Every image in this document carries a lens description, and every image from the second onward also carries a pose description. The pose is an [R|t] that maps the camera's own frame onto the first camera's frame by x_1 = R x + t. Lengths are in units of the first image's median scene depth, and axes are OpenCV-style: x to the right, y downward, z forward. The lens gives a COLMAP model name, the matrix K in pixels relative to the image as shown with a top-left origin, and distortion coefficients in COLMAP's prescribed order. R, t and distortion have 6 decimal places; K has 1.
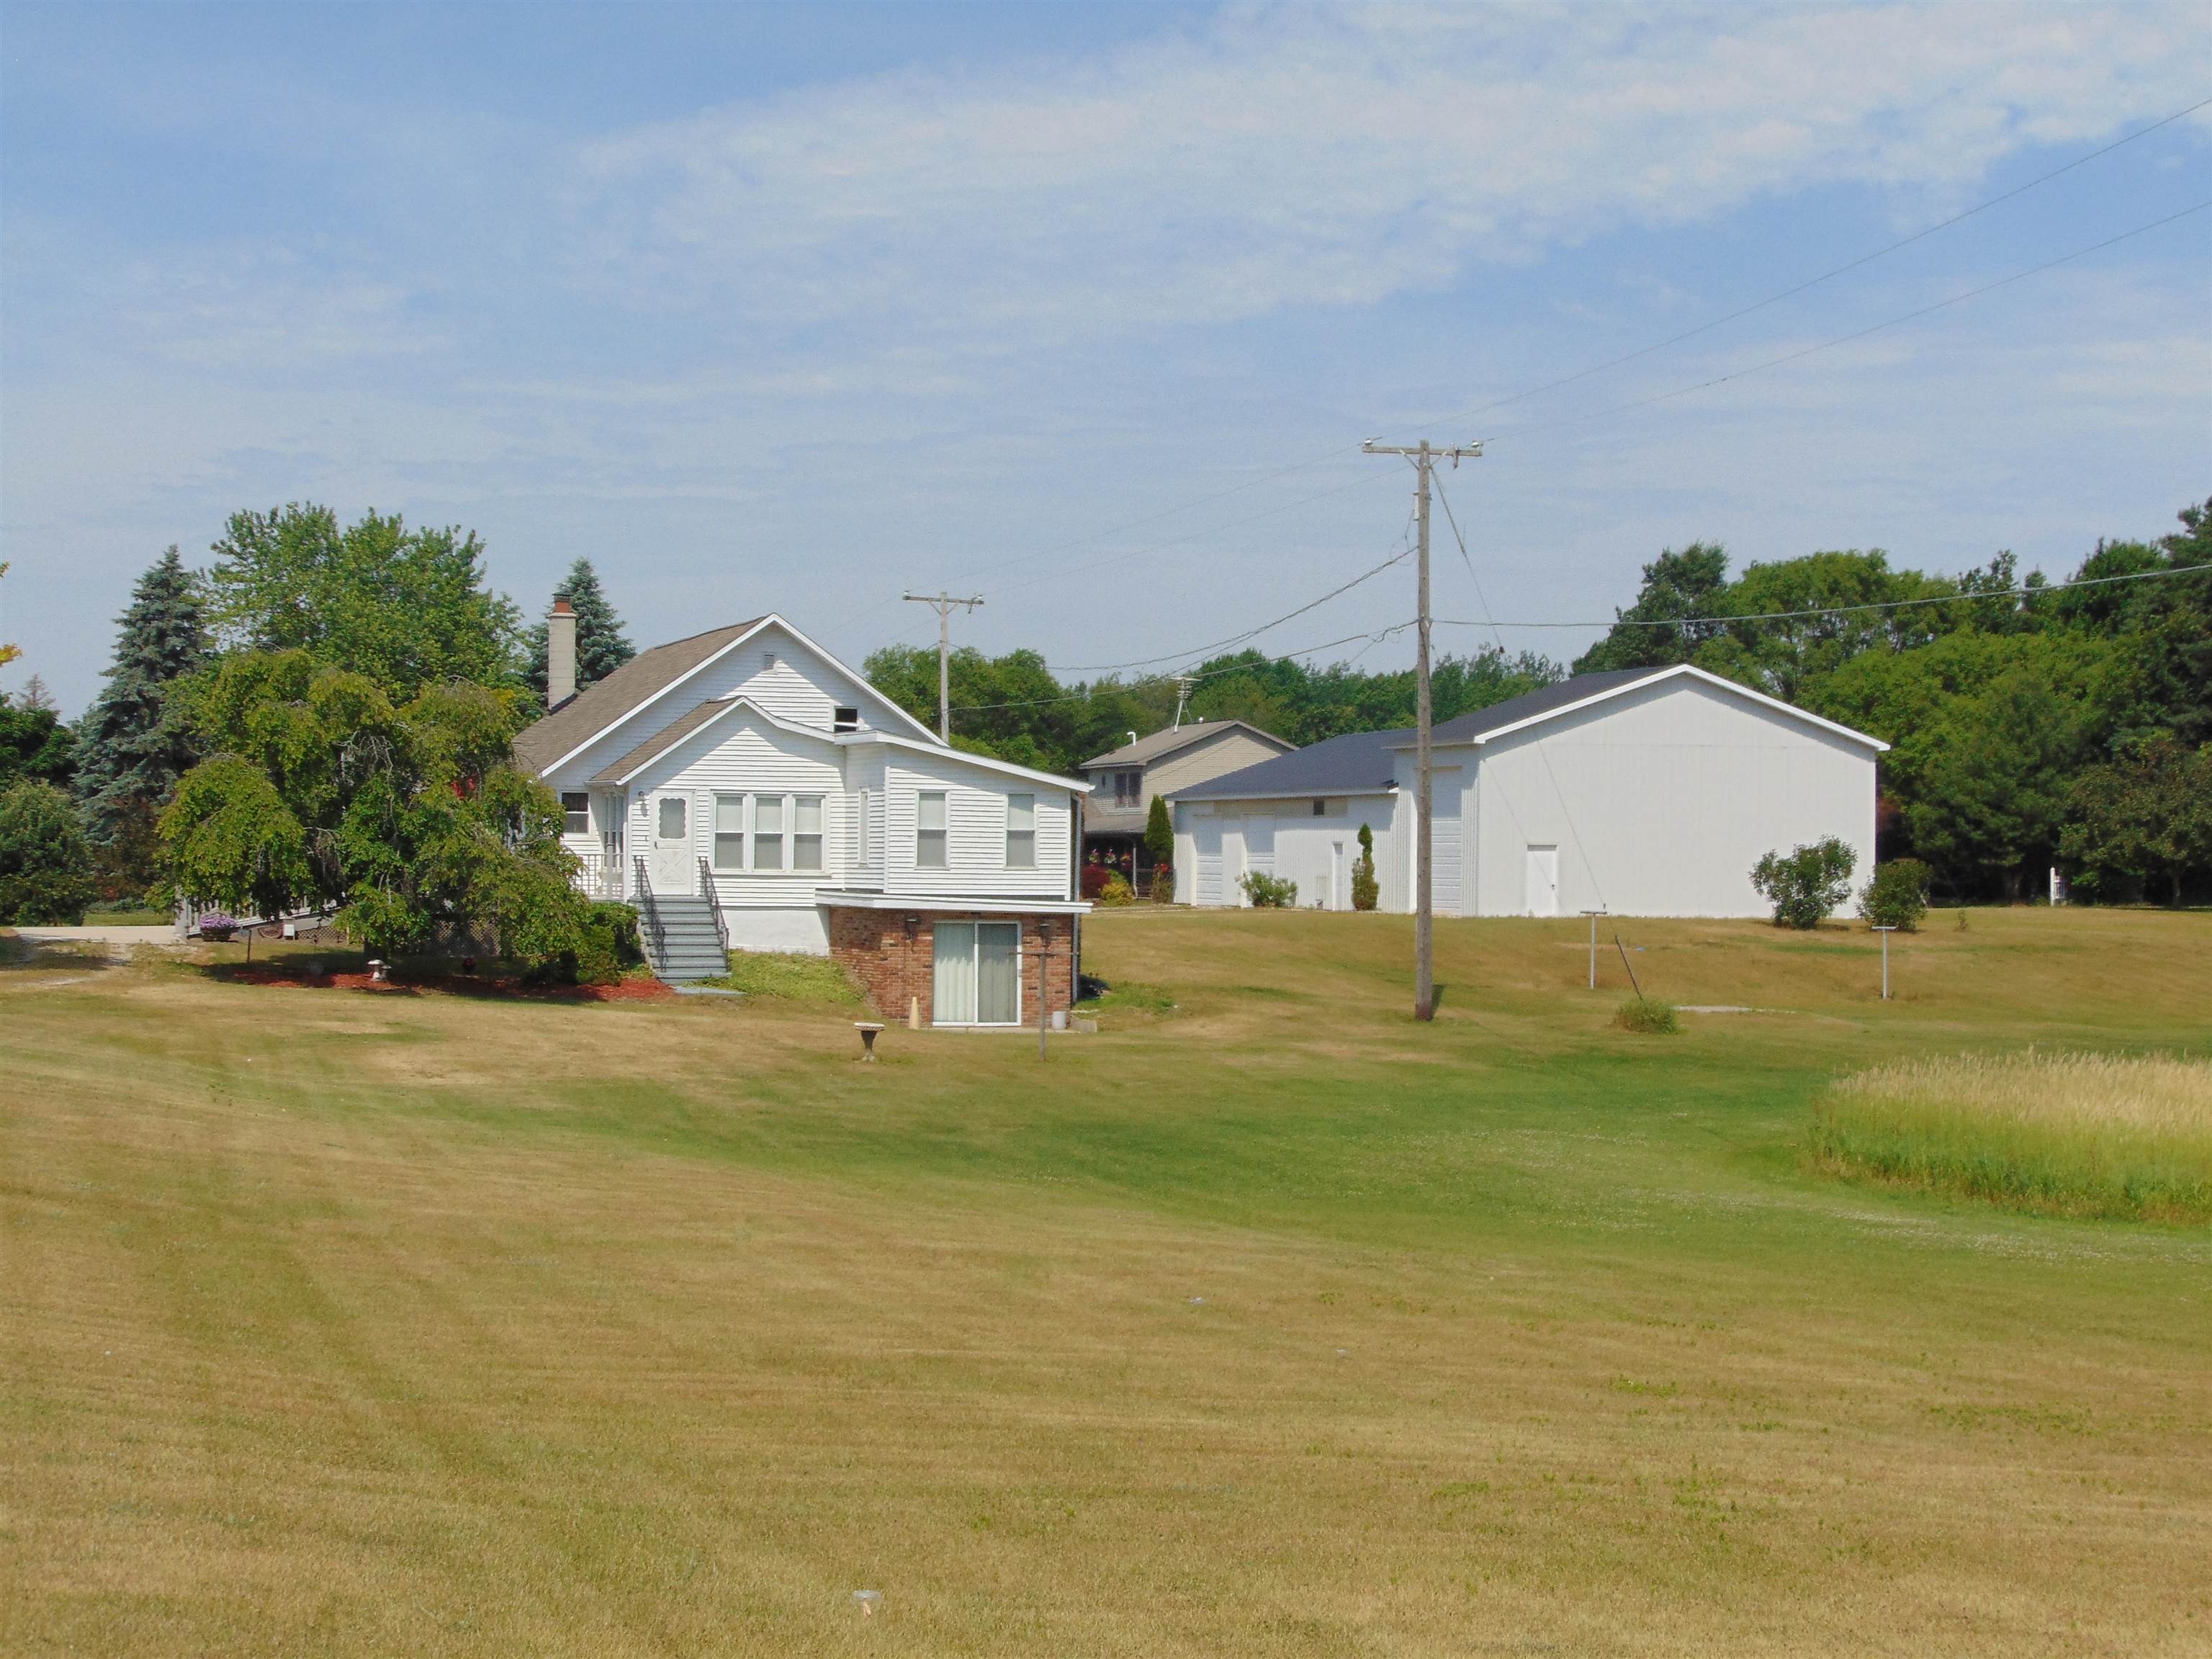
lens RADIAL K [[3817.2, 0, 1106.0], [0, 3817.2, 829.5], [0, 0, 1]] dist [0.033252, 0.131897]
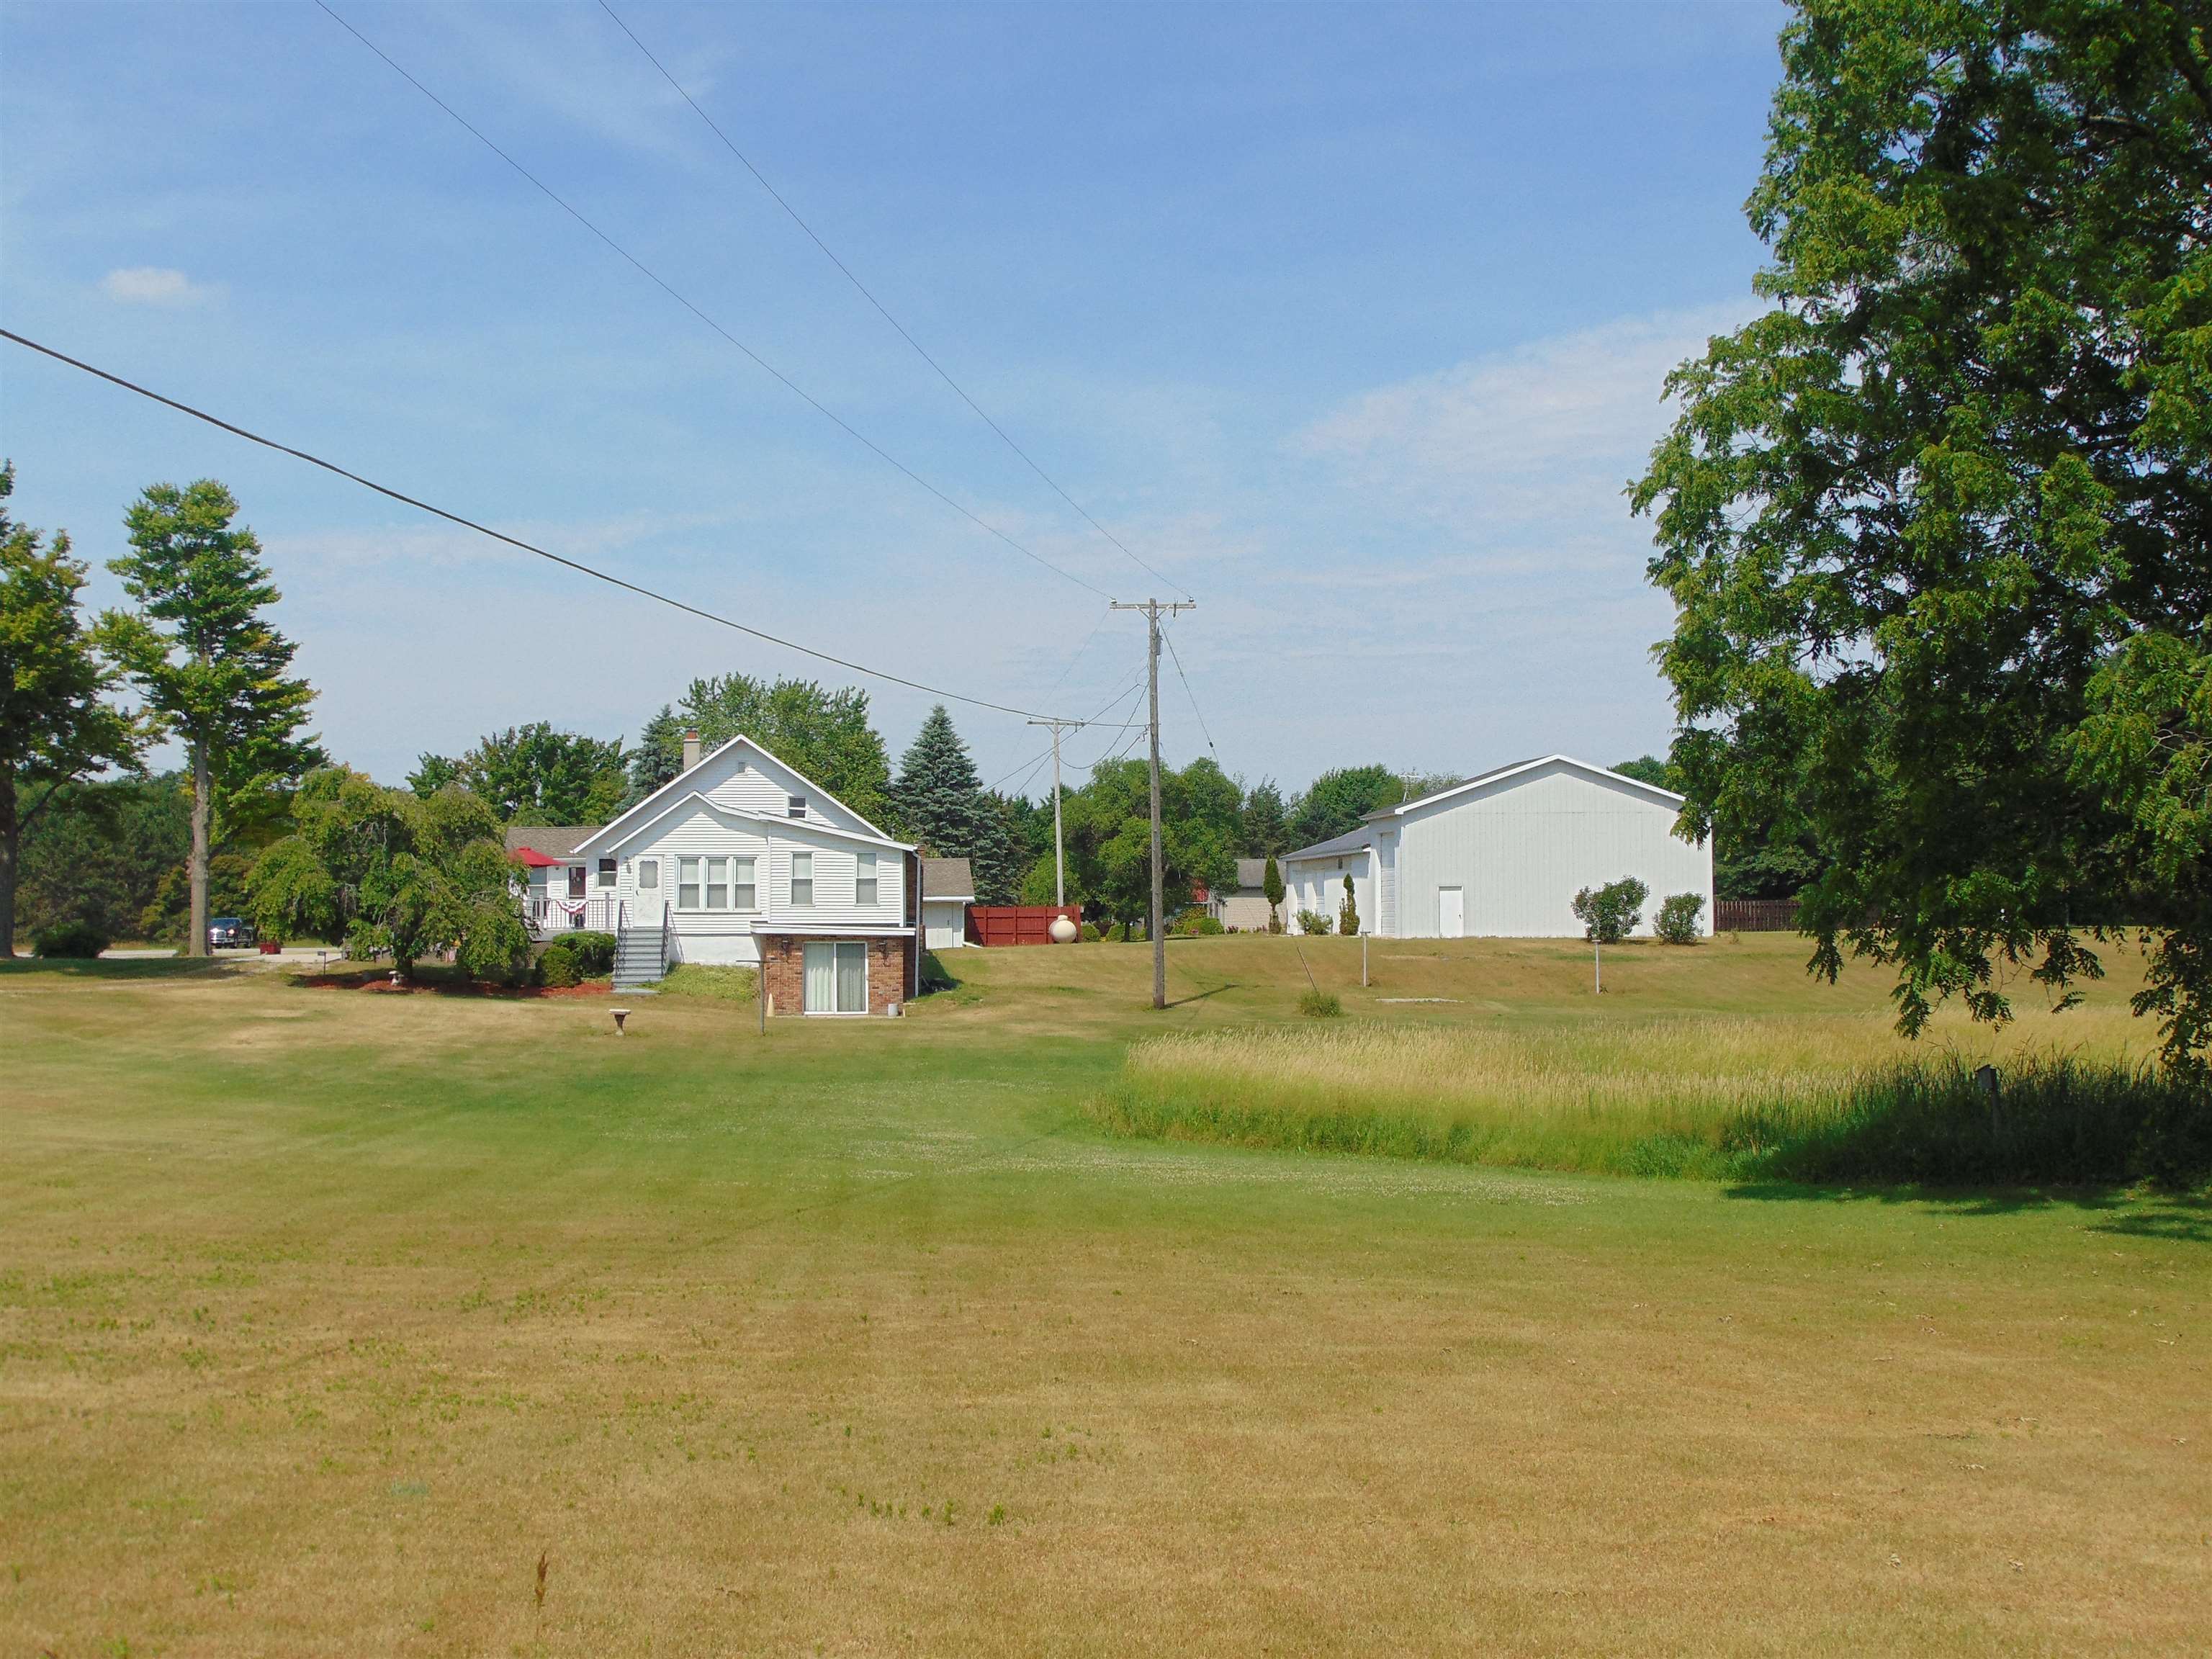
lens RADIAL K [[2660.6, 0, 1106.0], [0, 2660.6, 829.5], [0, 0, 1]] dist [0.059146, -0.653712]
pose [[0.977481, -0.020683, -0.210006, 0.260369], [0.015600, 0.999545, -0.025832, 0.008539], [0.210445, 0.021974, 0.977359, 0.033245]]
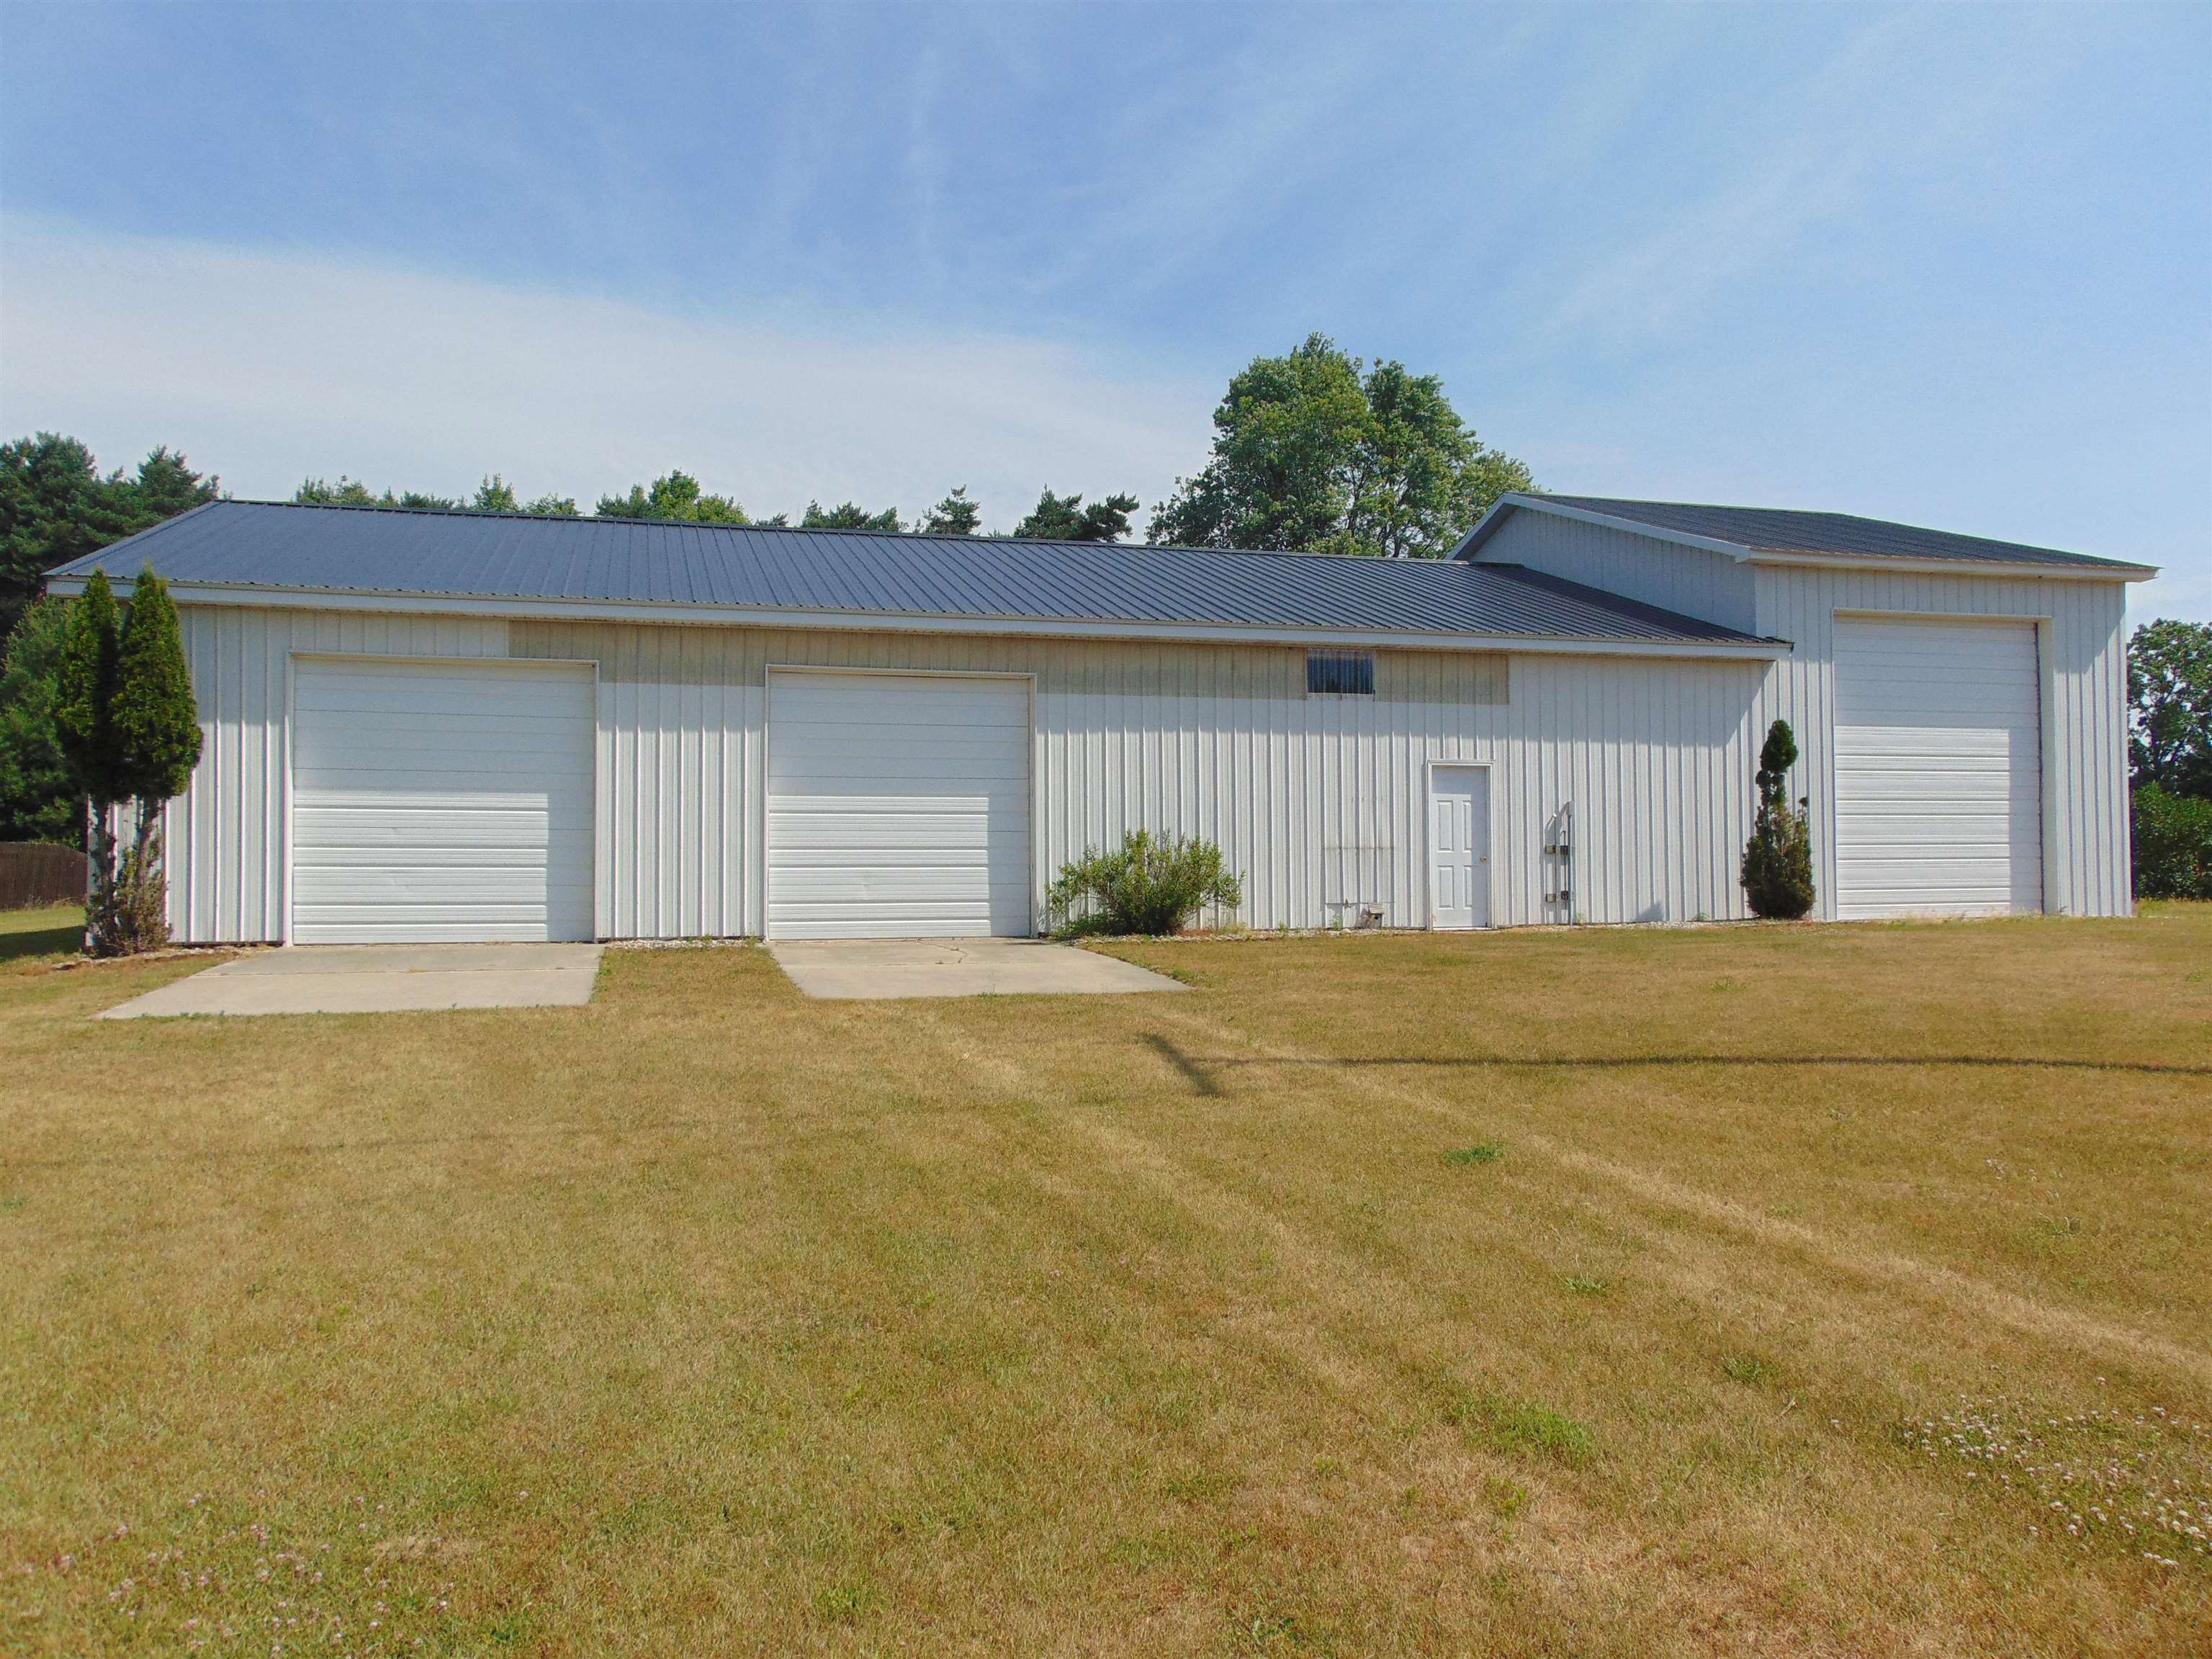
lens RADIAL K [[1677.1, 0, 1106.0], [0, 1677.1, 829.5], [0, 0, 1]] dist [-0.039818, 0.113472]
pose [[0.039320, 0.017654, 0.999071, -0.172159], [-0.000077, 0.999844, -0.017665, 0.019441], [-0.999227, 0.000618, 0.039315, 1.490251]]
